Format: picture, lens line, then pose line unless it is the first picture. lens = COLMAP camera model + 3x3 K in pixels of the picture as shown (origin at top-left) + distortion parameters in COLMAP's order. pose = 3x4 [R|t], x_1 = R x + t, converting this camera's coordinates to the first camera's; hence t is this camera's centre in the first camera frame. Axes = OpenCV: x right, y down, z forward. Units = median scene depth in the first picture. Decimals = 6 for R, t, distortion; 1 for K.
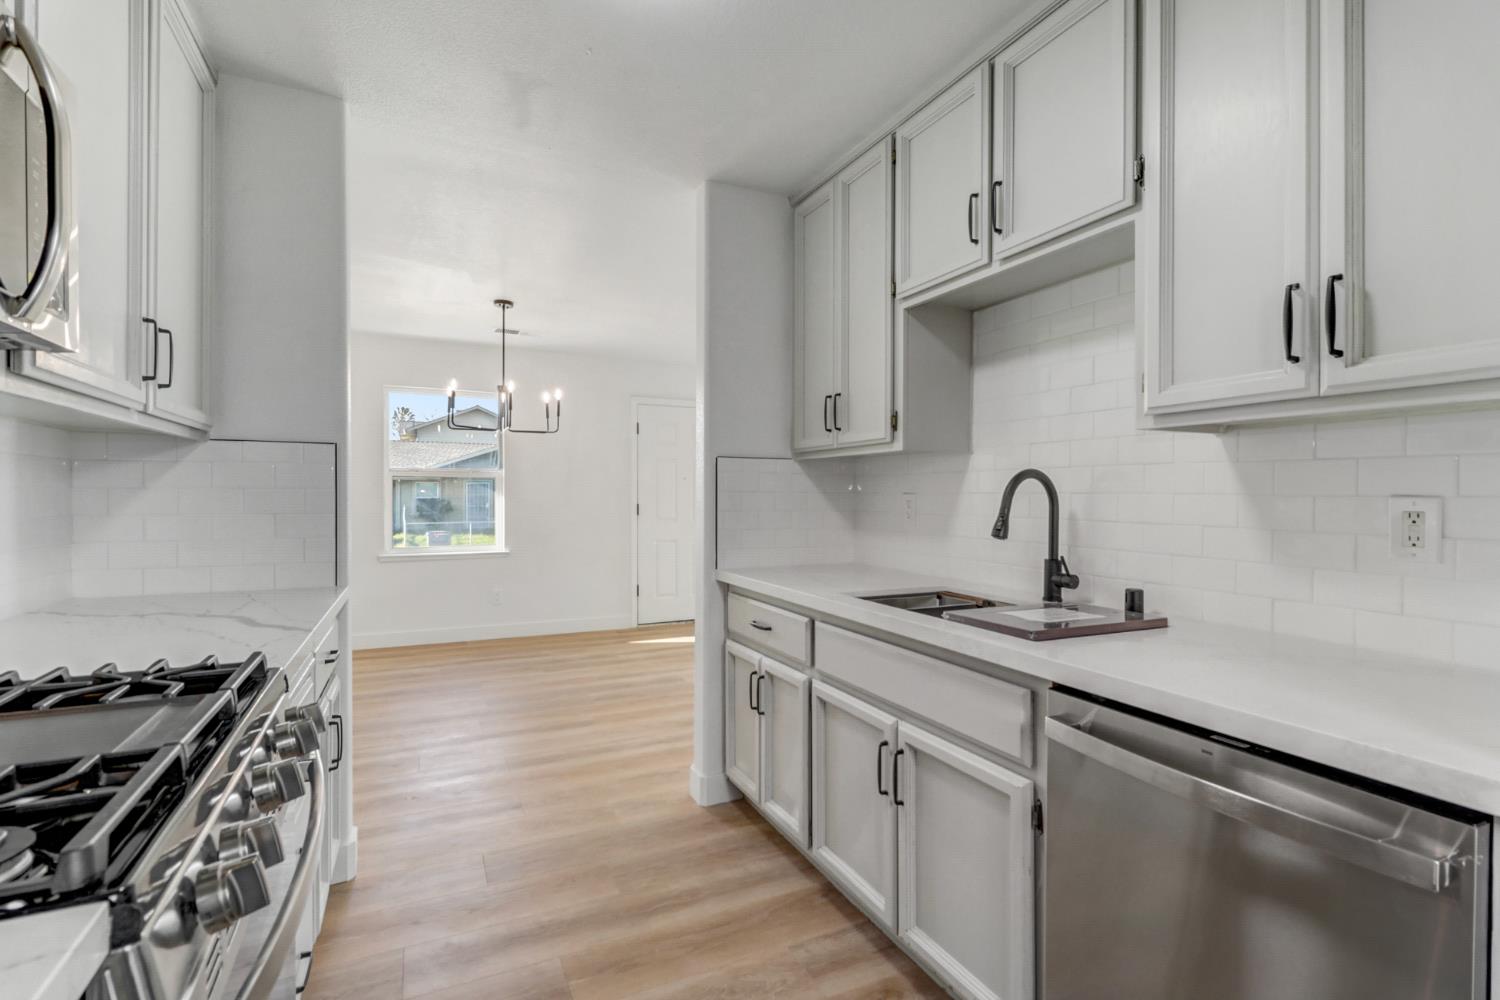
lens RADIAL K [[701.5, 0, 770.3], [0, 701.5, 496.7], [0, 0, 1]] dist [0.002489, -0.000818]
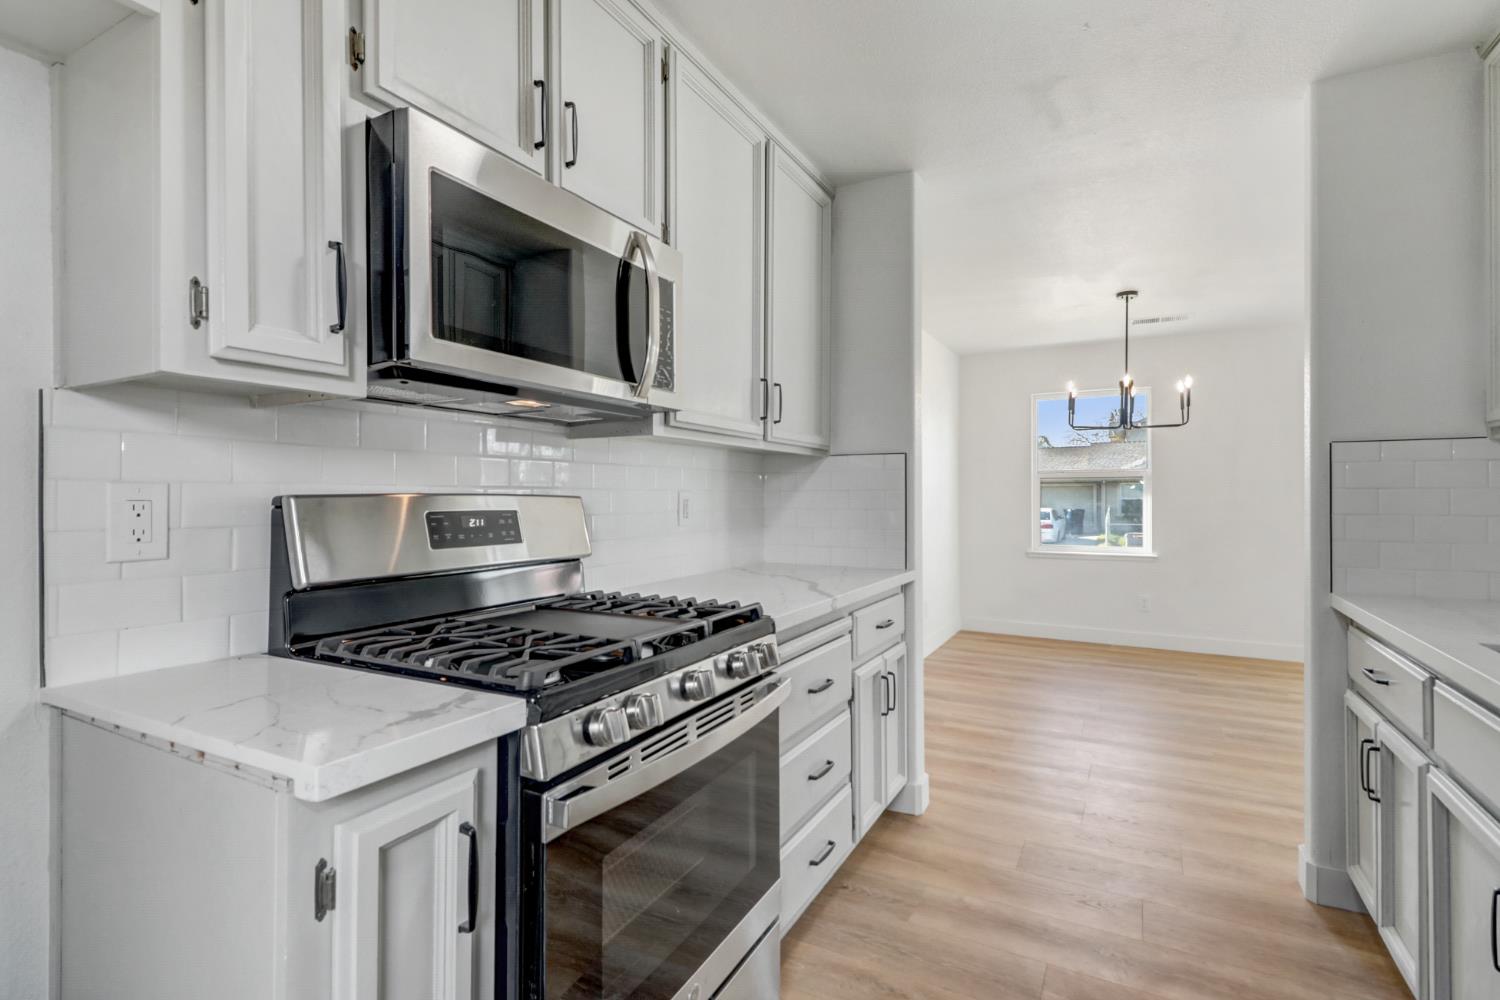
lens RADIAL K [[703.9, 0, 760.1], [0, 703.9, 493.3], [0, 0, 1]] dist [-0.001199, -0.000922]
pose [[0.572708, -0.006035, -0.819737, 0.190894], [0.000984, 0.999977, -0.006674, 0.001814], [0.819759, 0.003016, 0.572701, 0.070227]]
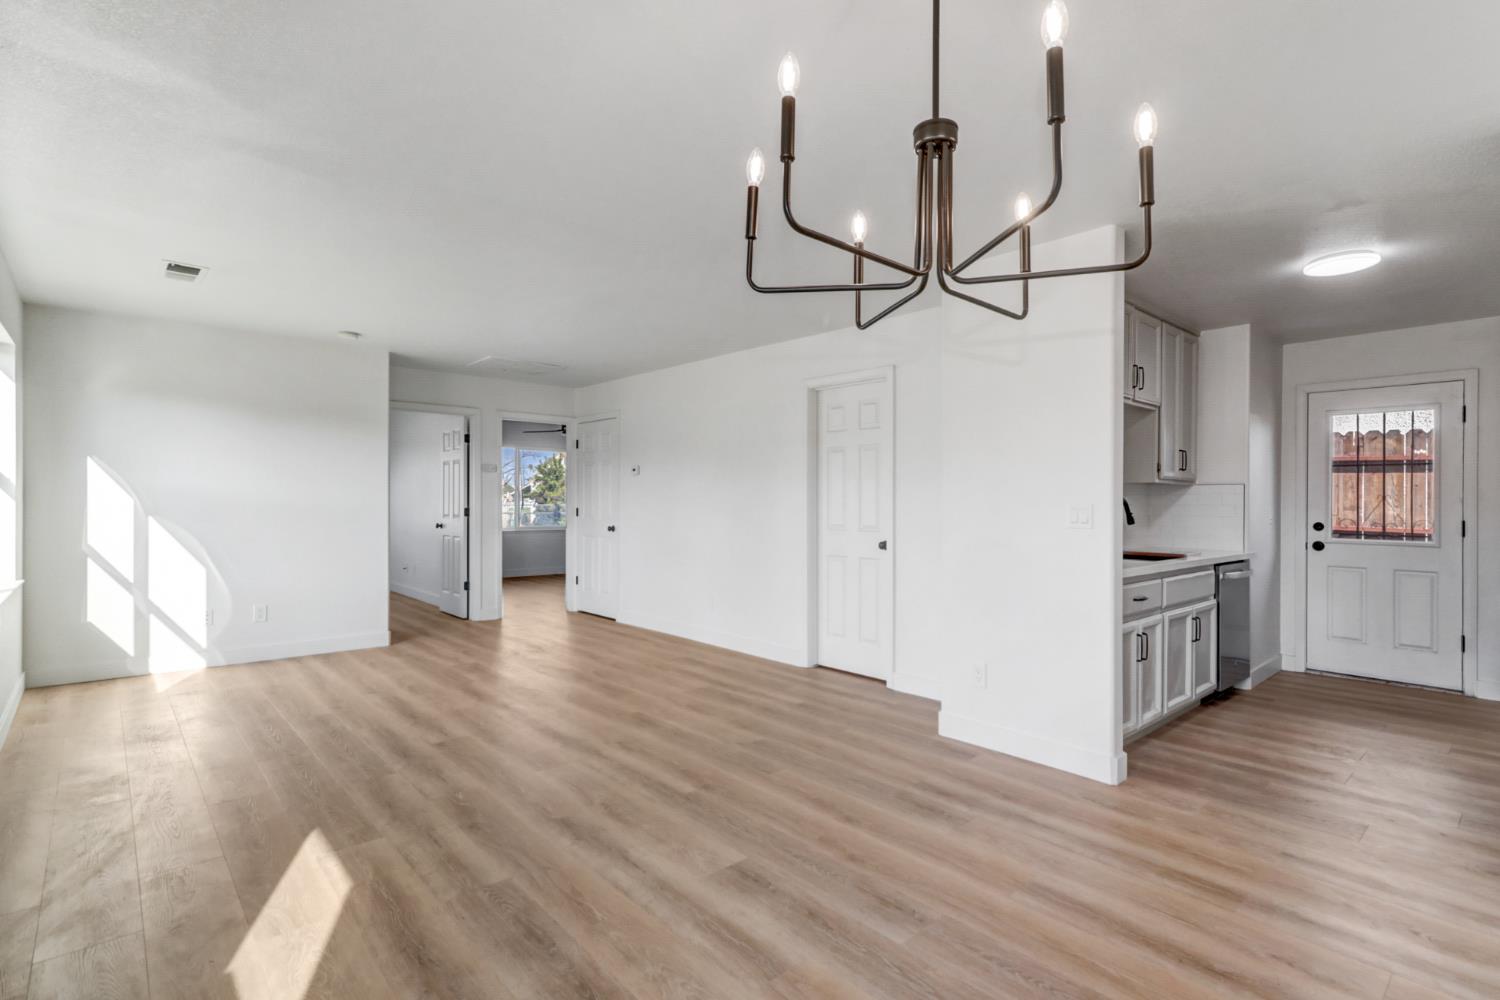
lens RADIAL K [[712.8, 0, 757.5], [0, 712.8, 514.4], [0, 0, 1]] dist [0.001276, 0.000145]
pose [[-0.261466, -0.023889, 0.964917, -1.043521], [-0.007007, 0.999714, 0.022852, -0.009049], [-0.965187, -0.000786, -0.261559, 1.872977]]
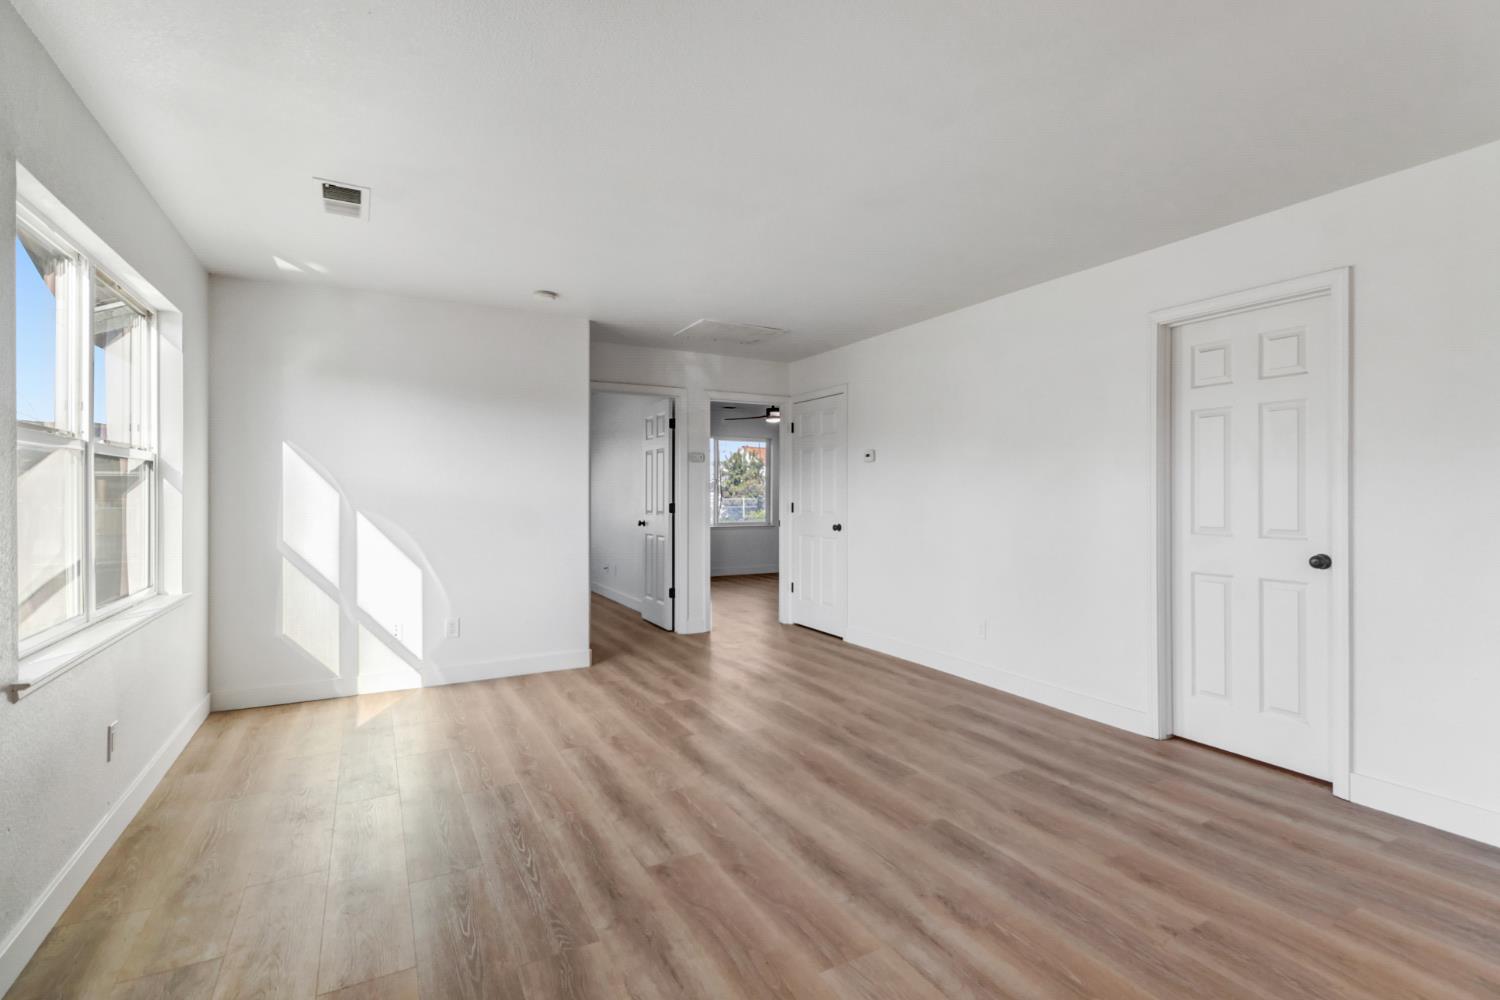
lens RADIAL K [[701.5, 0, 770.3], [0, 701.5, 496.7], [0, 0, 1]] dist [0.002489, -0.000818]
pose [[-0.038054, -0.008272, 0.999241, -0.481083], [0.001795, 0.999964, 0.008346, -0.004975], [-0.999274, 0.002111, -0.038038, 1.991527]]
